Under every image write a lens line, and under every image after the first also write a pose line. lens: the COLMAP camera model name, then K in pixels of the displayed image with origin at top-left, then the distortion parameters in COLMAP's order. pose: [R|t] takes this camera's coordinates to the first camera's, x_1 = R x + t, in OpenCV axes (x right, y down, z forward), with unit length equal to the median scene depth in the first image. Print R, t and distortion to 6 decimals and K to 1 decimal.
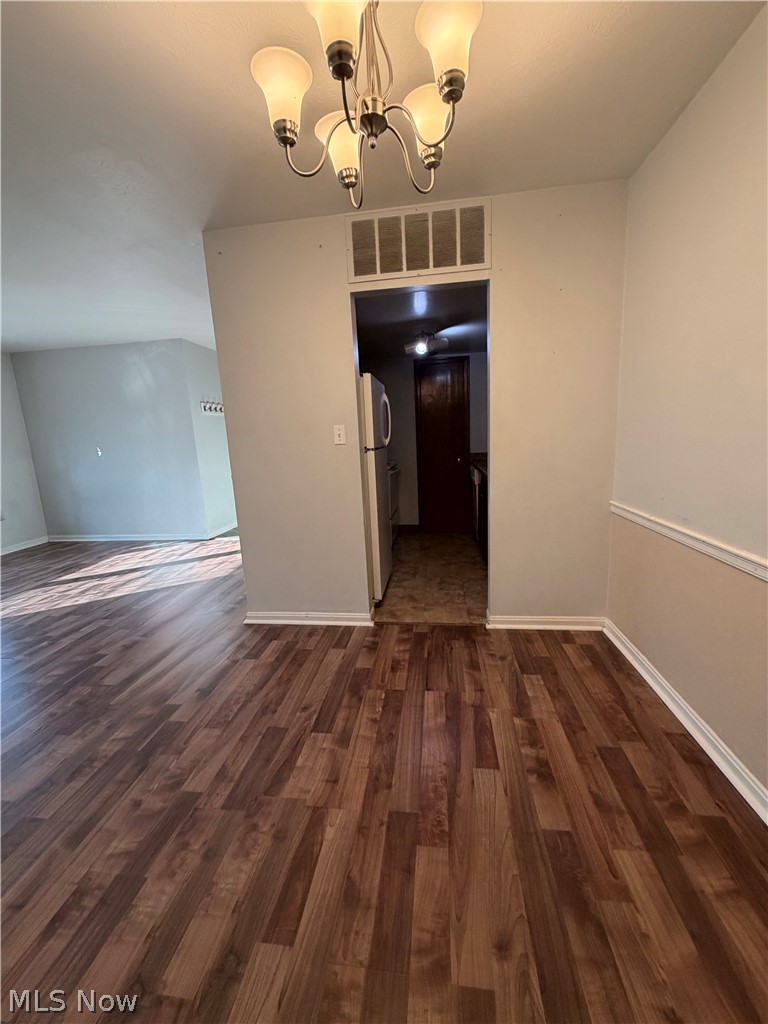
lens RADIAL K [[406.1, 0, 383.2], [0, 406.1, 512.2], [0, 0, 1]] dist [-0.000614, 0.000374]
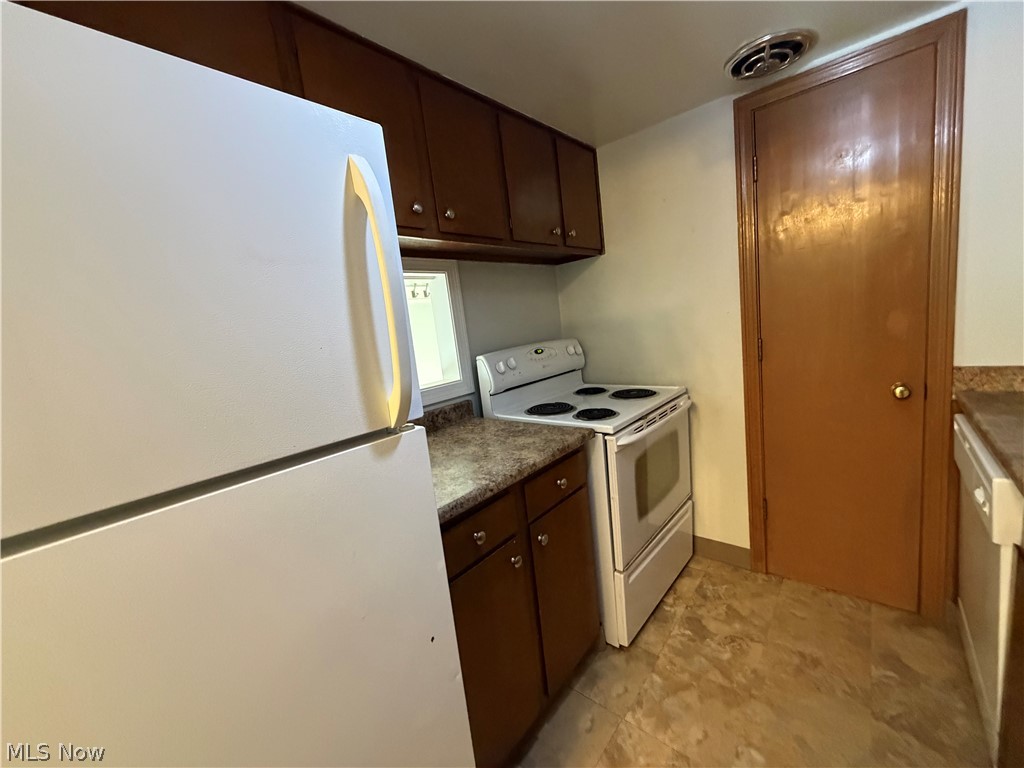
lens RADIAL K [[406.1, 0, 510.0], [0, 406.1, 383.1], [0, 0, 1]] dist [-0.000614, 0.000374]
pose [[0.833620, 0.027417, -0.551657, 0.230507], [-0.027168, 0.999594, 0.008625, -0.264195], [0.551669, 0.007797, 0.834026, 1.210411]]
